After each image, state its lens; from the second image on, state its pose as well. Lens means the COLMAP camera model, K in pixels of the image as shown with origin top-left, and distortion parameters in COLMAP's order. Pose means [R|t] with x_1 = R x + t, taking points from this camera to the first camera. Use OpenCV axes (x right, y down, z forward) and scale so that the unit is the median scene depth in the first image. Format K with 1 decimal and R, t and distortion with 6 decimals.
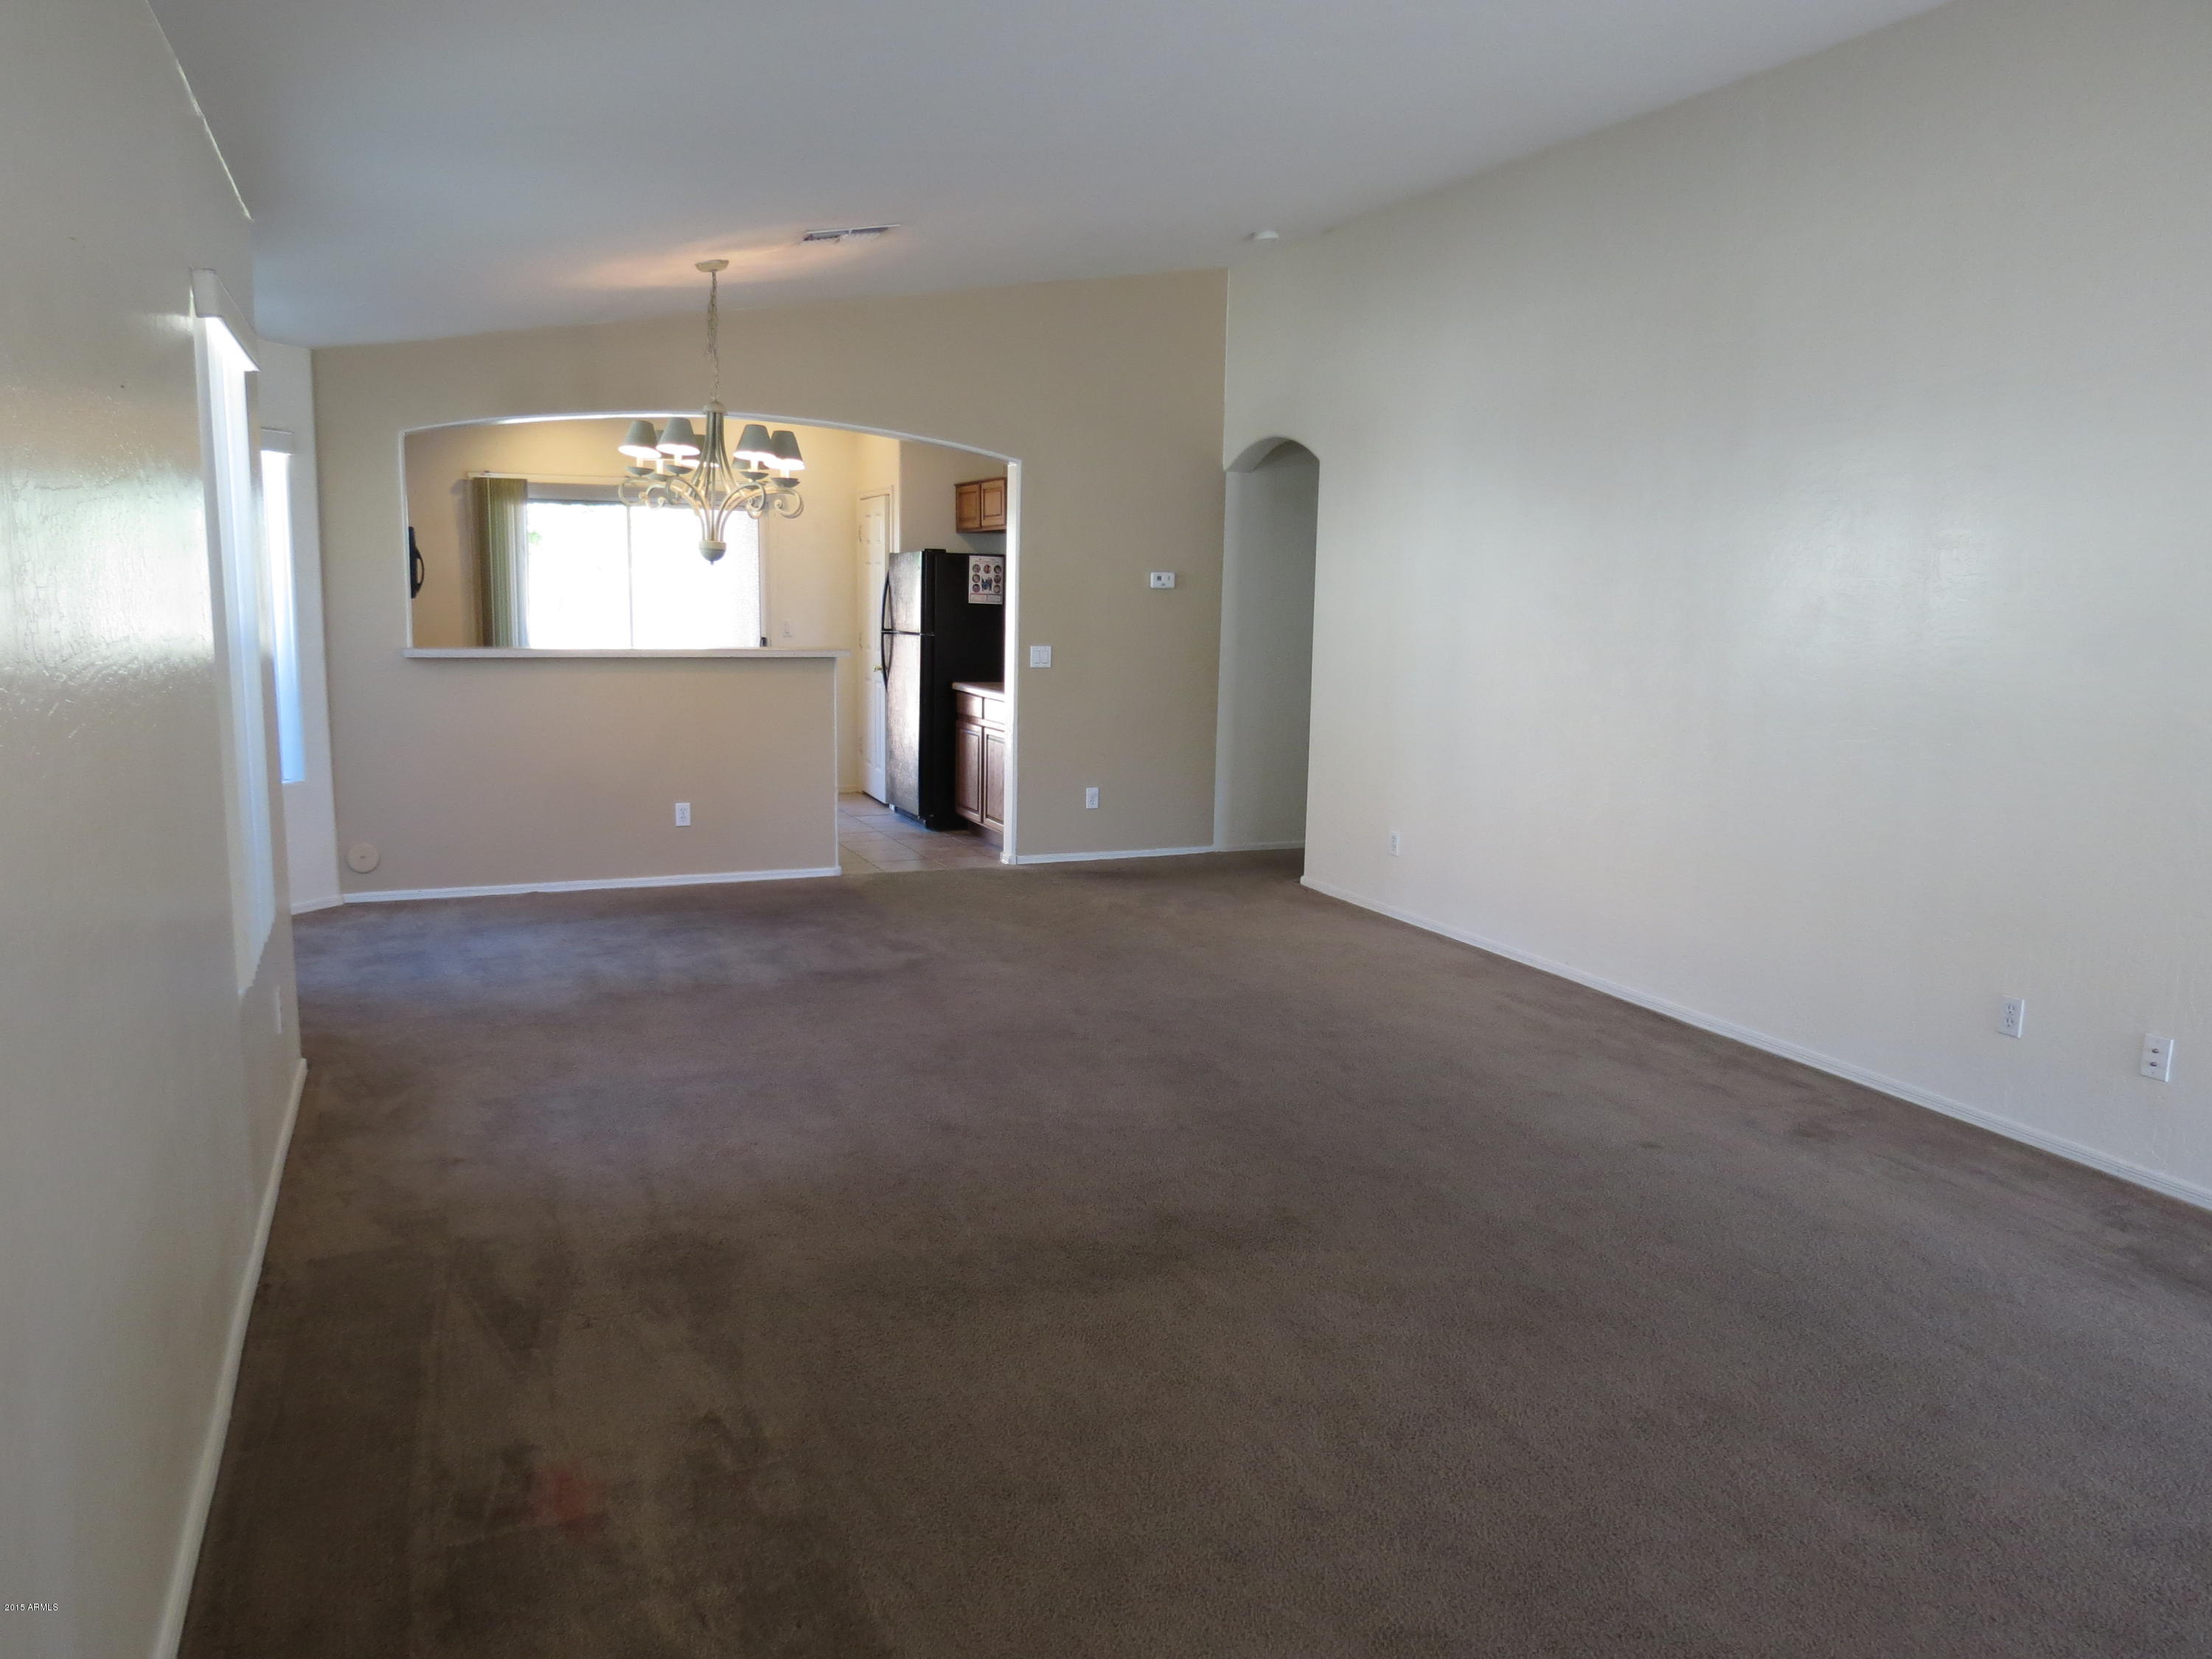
lens RADIAL K [[1559.5, 0, 1102.2], [0, 1559.5, 832.7], [0, 0, 1]] dist [-0.035530, 0.012154]
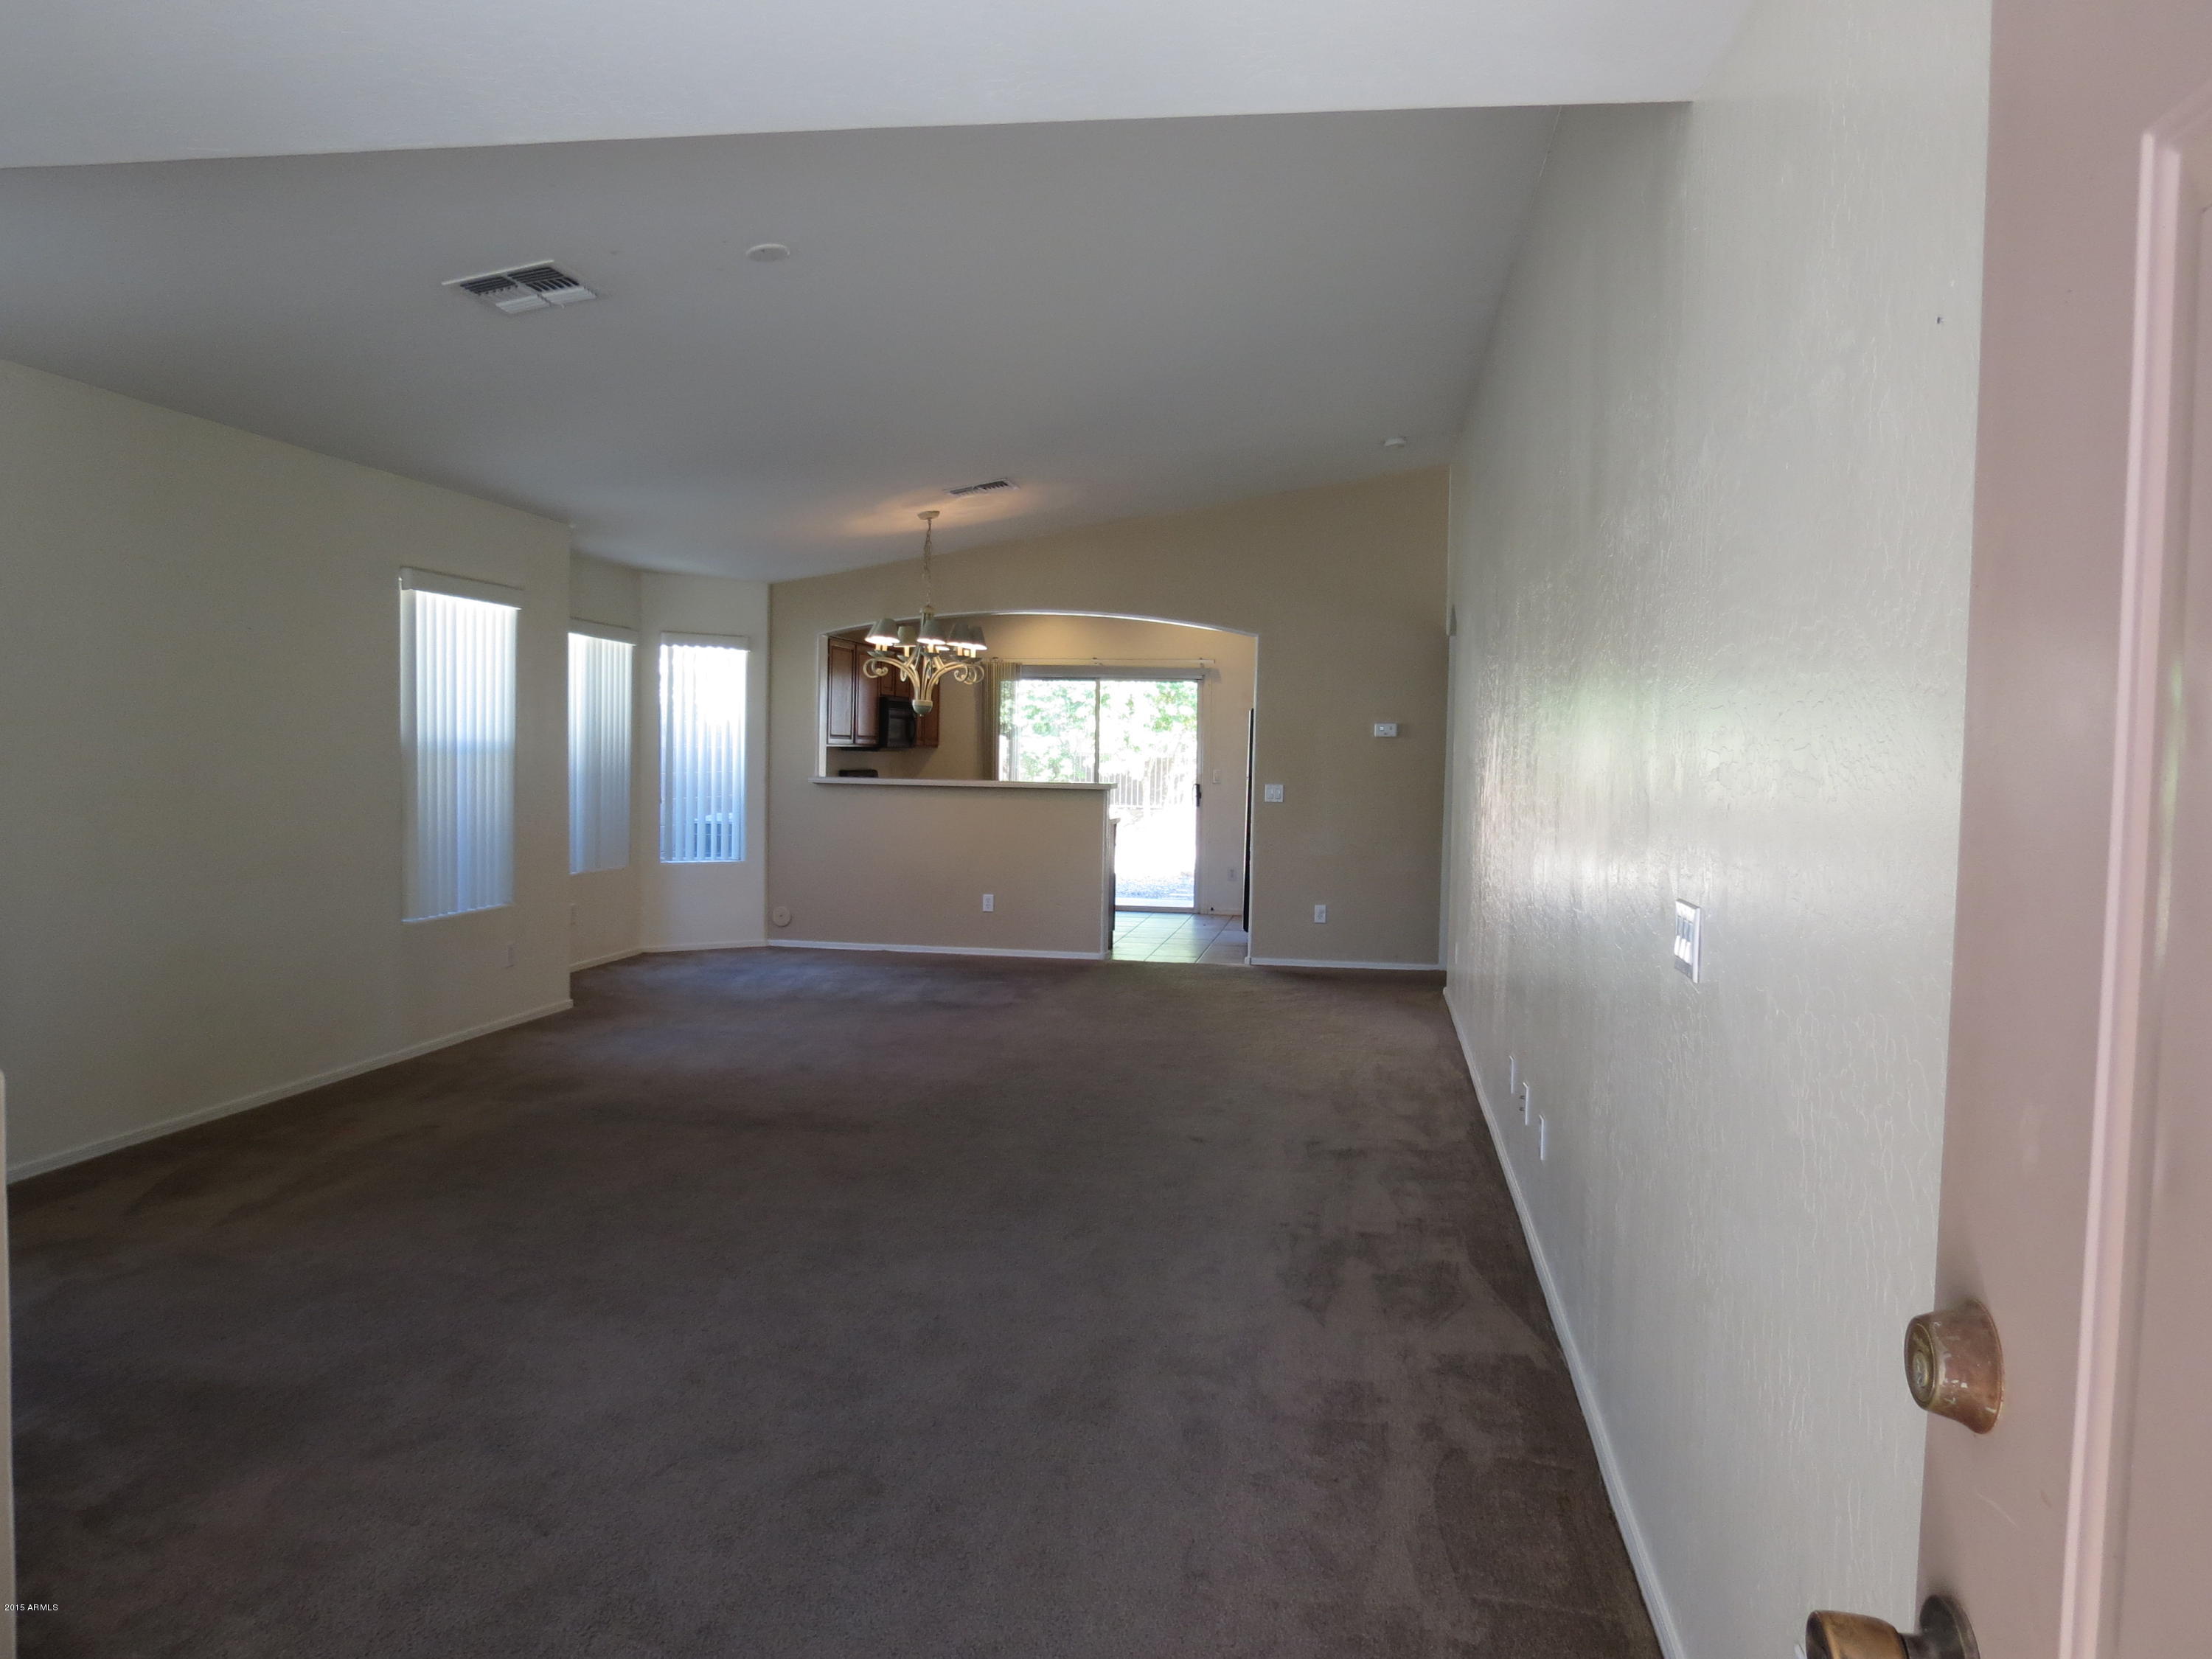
lens RADIAL K [[1559.5, 0, 1102.0], [0, 1559.5, 820.6], [0, 0, 1]] dist [-0.035530, 0.012154]
pose [[0.838375, 0.019589, -0.544742, 0.513207], [-0.085777, 0.991644, -0.096354, 0.036840], [0.538303, 0.127507, 0.833050, -0.078727]]
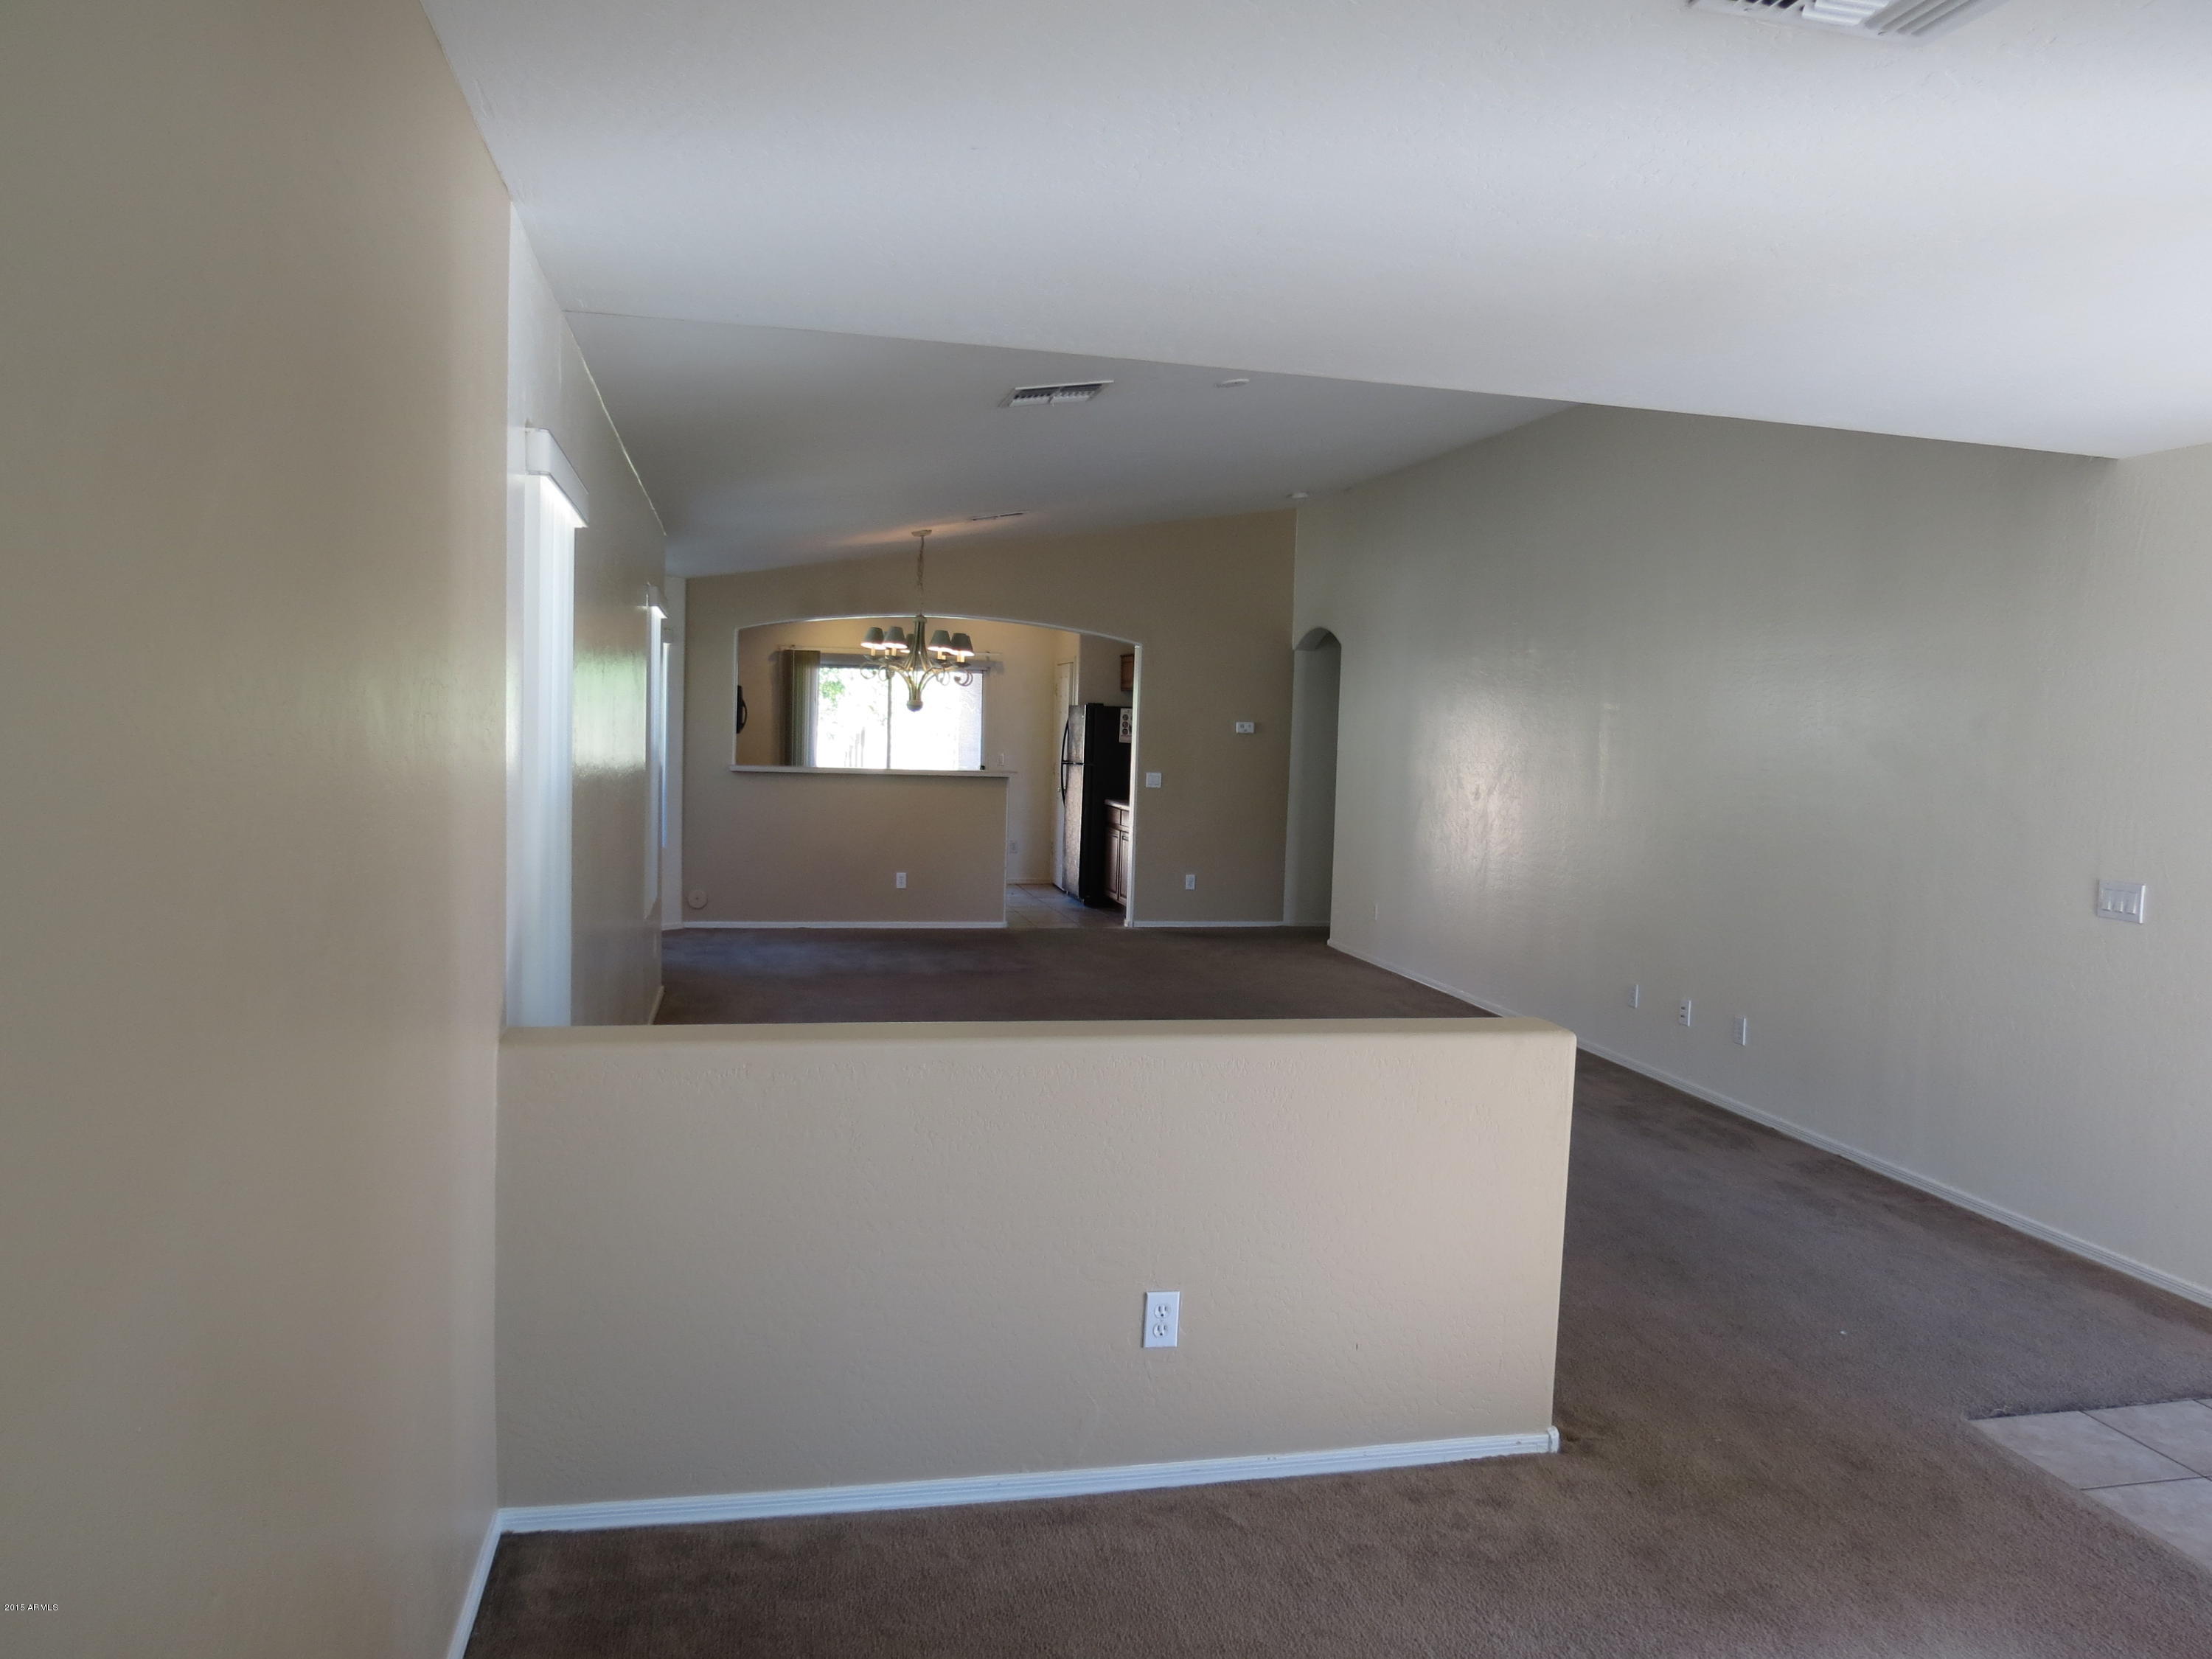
lens RADIAL K [[1559.5, 0, 1098.4], [0, 1559.5, 835.2], [0, 0, 1]] dist [-0.035530, 0.012154]
pose [[0.981789, 0.023366, -0.188534, 0.180989], [-0.040176, 0.995499, -0.085838, 0.061066], [0.185680, 0.091850, 0.978308, -0.394007]]
